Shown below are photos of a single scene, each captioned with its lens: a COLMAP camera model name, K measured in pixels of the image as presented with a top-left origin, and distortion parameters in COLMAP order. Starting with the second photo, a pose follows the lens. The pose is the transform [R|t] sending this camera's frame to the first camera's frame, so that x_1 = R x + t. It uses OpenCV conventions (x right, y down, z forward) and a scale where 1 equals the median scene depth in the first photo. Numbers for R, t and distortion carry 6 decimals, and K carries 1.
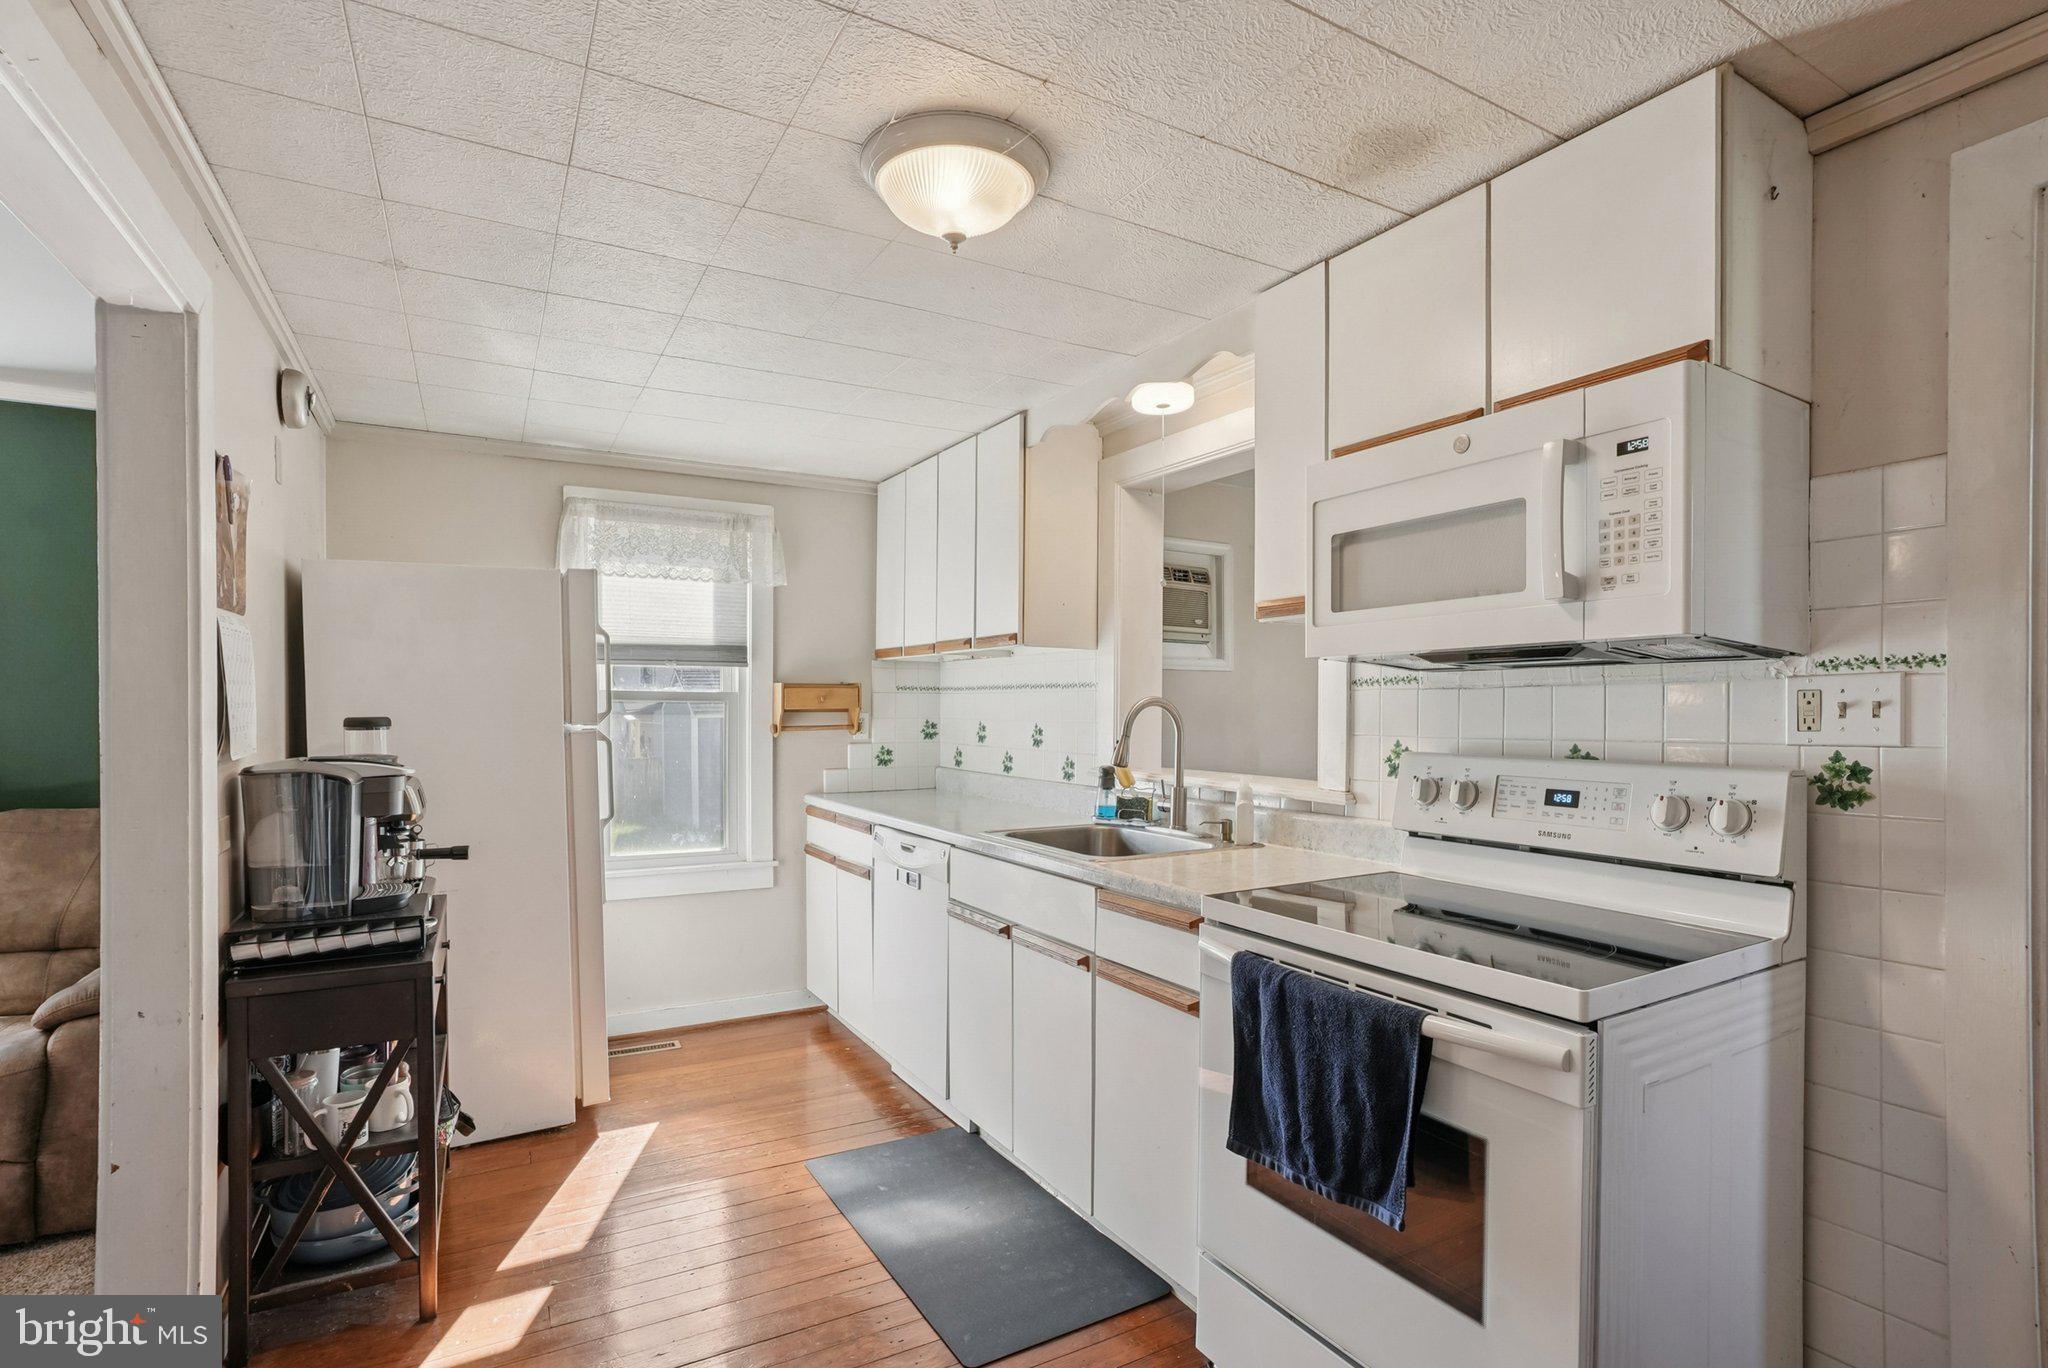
lens RADIAL K [[968.4, 0, 1047.2], [0, 968.4, 717.8], [0, 0, 1]] dist [-0.059902, 0.015400]
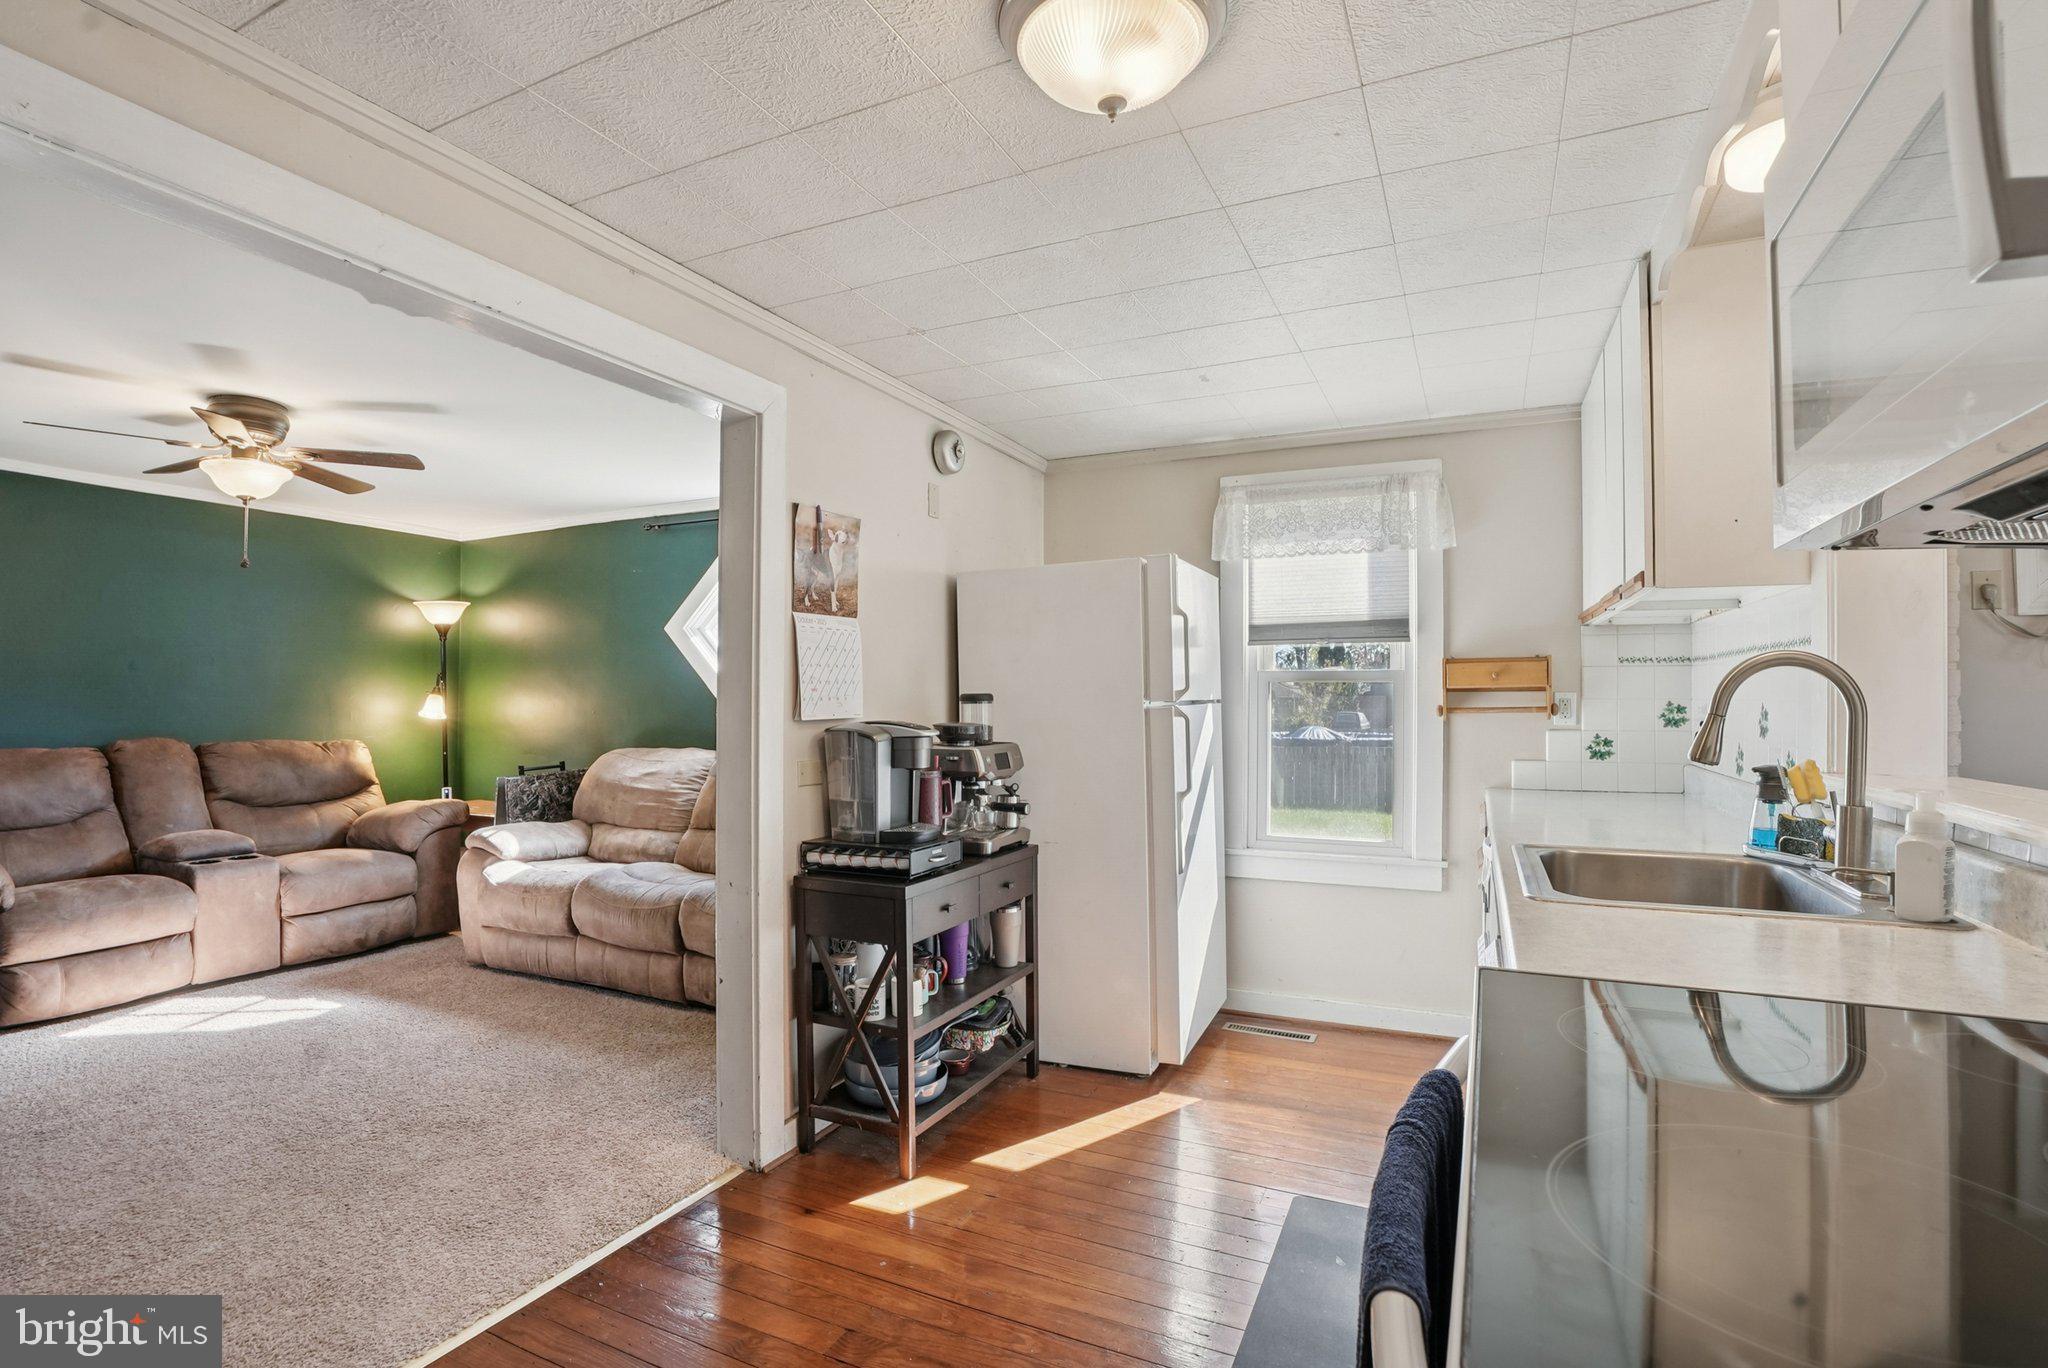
lens RADIAL K [[968.4, 0, 991.4], [0, 968.4, 691.9], [0, 0, 1]] dist [-0.059902, 0.015400]
pose [[0.558535, -0.008540, -0.829437, 0.352239], [-0.006586, 0.999870, -0.014730, 0.016418], [0.829455, 0.013690, 0.558406, 0.293910]]
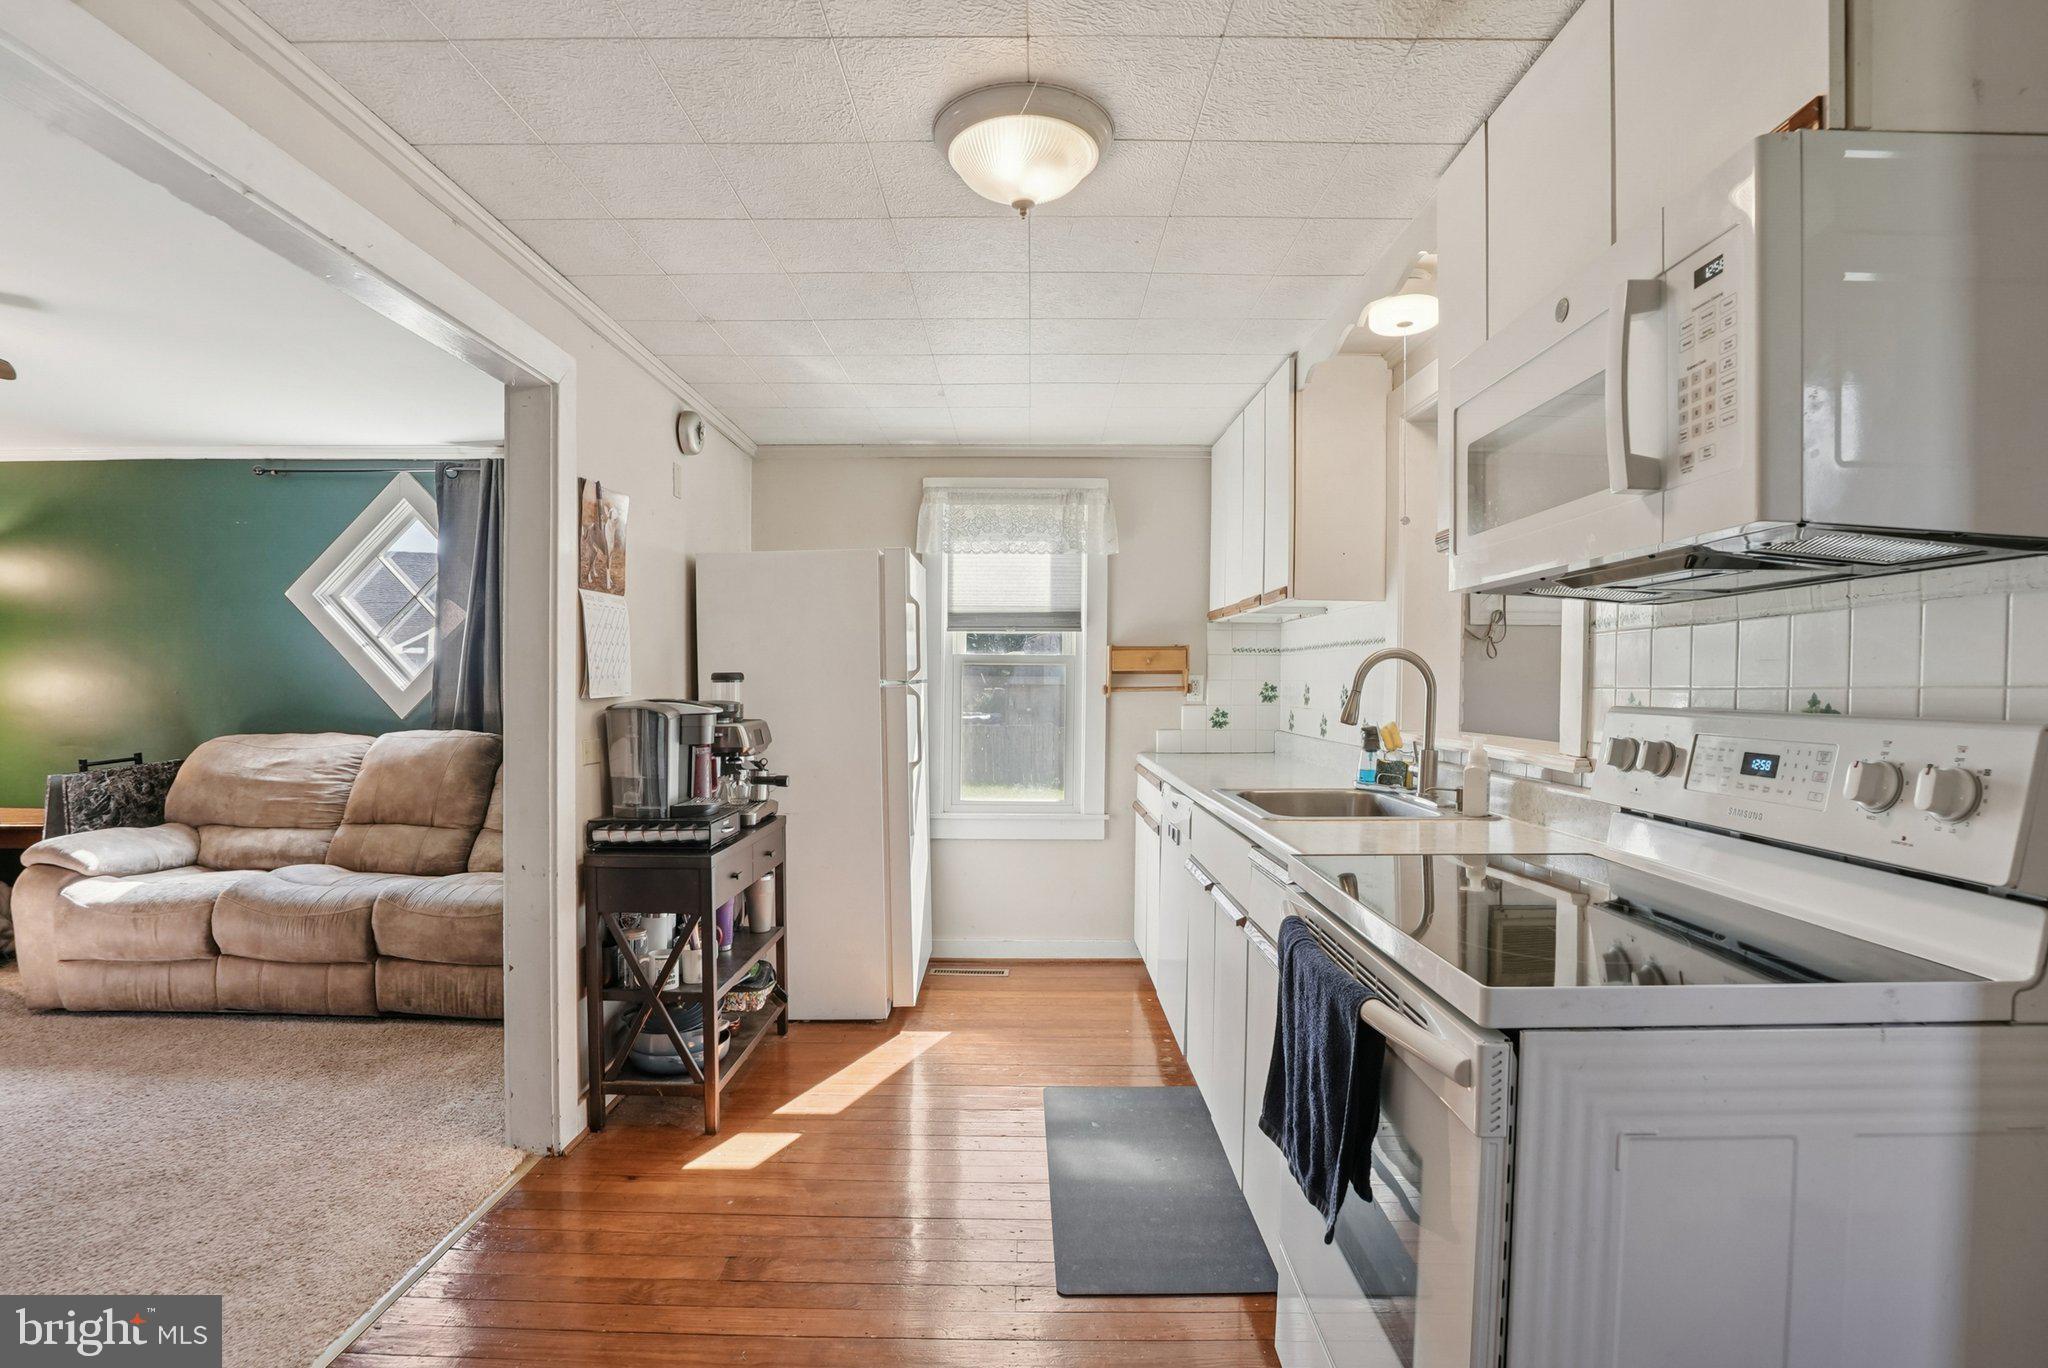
lens RADIAL K [[968.4, 0, 1026.2], [0, 968.4, 696.9], [0, 0, 1]] dist [-0.059902, 0.015400]
pose [[0.865427, 0.008573, -0.500962, 0.291269], [-0.006007, 0.999959, 0.006736, 0.021607], [0.500999, -0.002820, 0.865443, 0.061757]]
